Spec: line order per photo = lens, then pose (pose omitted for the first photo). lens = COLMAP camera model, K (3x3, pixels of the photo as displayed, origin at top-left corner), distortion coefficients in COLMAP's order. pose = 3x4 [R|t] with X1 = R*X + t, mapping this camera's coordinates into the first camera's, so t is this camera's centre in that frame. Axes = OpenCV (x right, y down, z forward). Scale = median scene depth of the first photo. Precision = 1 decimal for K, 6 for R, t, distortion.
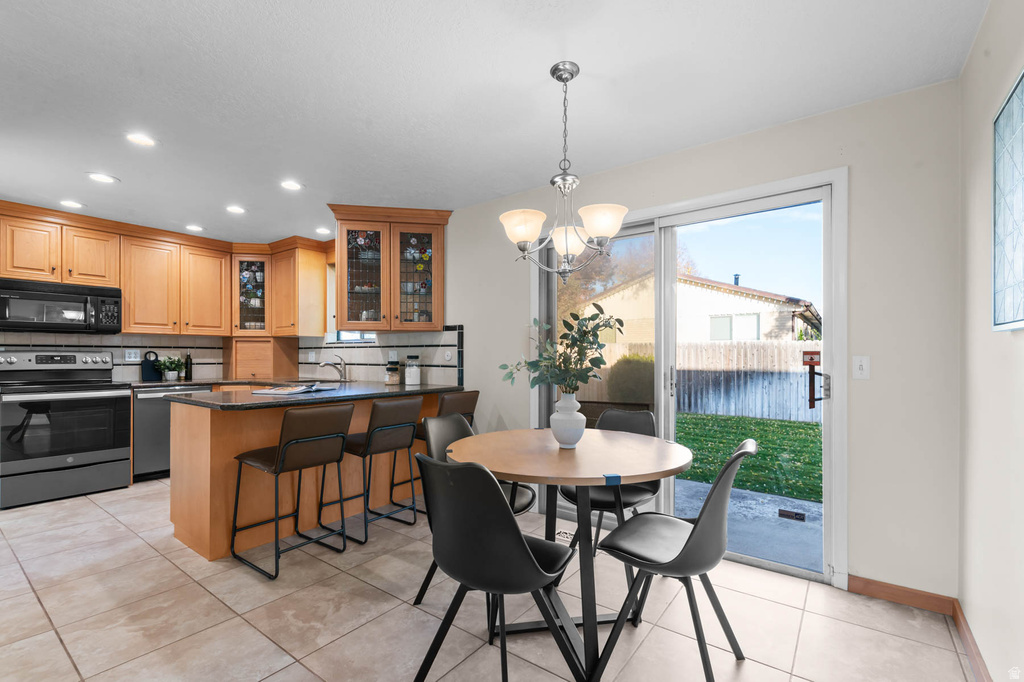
lens RADIAL K [[448.3, 0, 523.3], [0, 448.3, 354.6], [0, 0, 1]] dist [0.015094, -0.010216]
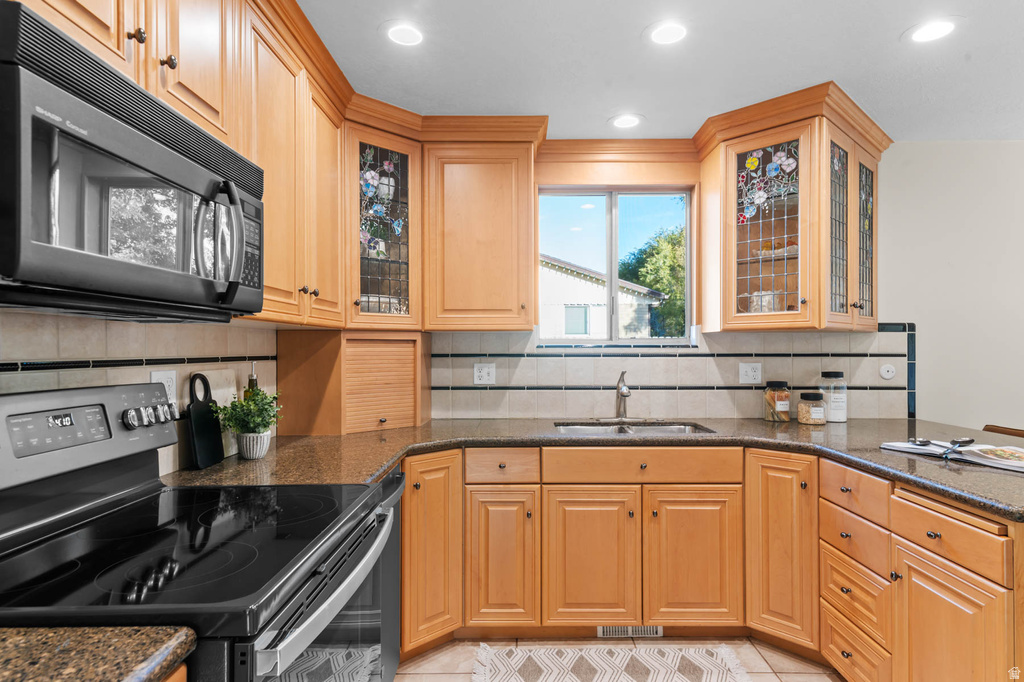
lens RADIAL K [[580.6, 0, 512.0], [0, 580.6, 341.0], [0, 0, 1]] dist [0.000582, -0.000050]
pose [[0.812302, 0.005586, 0.583210, -1.023060], [-0.000458, 0.999960, -0.008941, -0.030808], [-0.583237, 0.006996, 0.812272, 0.618049]]
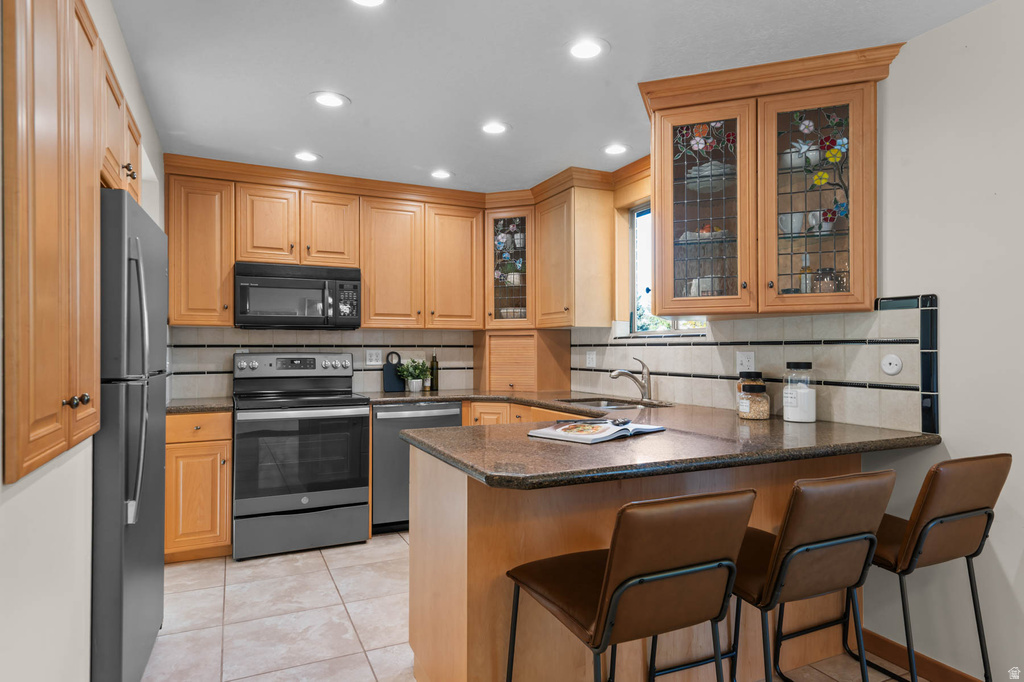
lens RADIAL K [[603.9, 0, 512.0], [0, 603.9, 341.0], [0, 0, 1]] dist [0.002170, 0.000599]
pose [[0.871385, -0.009015, -0.490517, -0.193190], [0.003209, 0.999914, -0.012678, -0.013349], [0.490590, 0.009473, 0.871339, 0.263346]]
